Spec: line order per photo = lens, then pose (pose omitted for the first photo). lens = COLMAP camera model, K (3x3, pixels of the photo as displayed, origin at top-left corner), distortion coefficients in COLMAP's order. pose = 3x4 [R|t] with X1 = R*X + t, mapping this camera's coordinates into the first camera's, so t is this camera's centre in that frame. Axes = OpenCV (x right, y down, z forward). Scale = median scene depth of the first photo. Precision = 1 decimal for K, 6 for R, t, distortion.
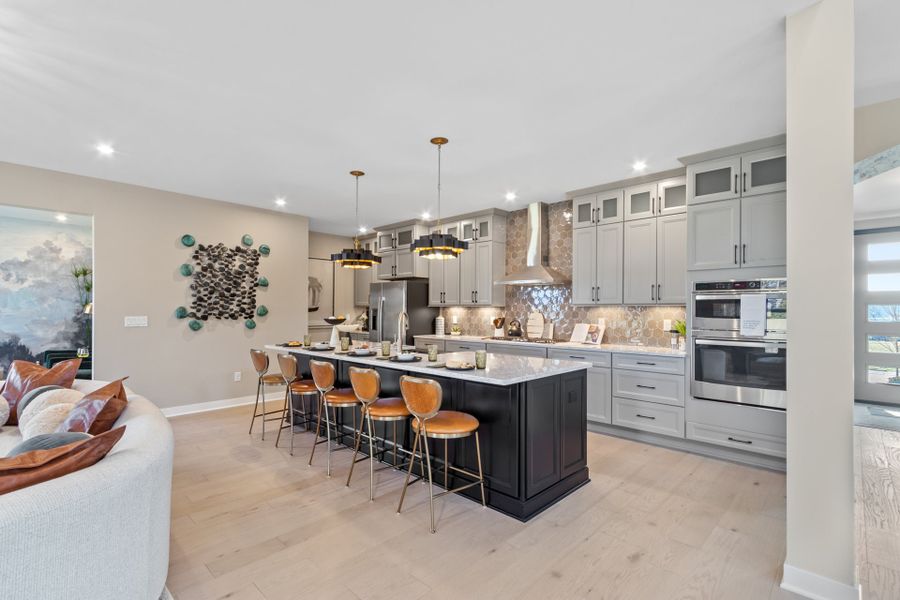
lens RADIAL K [[415.1, 0, 445.2], [0, 415.1, 307.1], [0, 0, 1]] dist [0.004385, 0.000278]
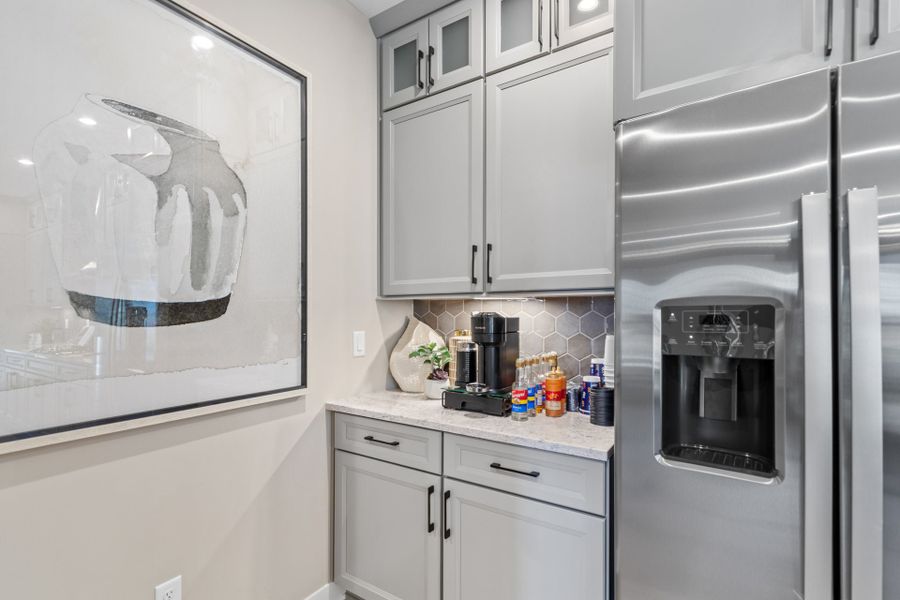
lens RADIAL K [[428.0, 0, 449.1], [0, 428.0, 323.9], [0, 0, 1]] dist [0.001709, 0.000250]
pose [[0.982822, -0.017367, 0.183737, -0.340039], [0.010638, 0.999238, 0.037546, 0.007369], [-0.184249, -0.034946, 0.982258, 1.108933]]
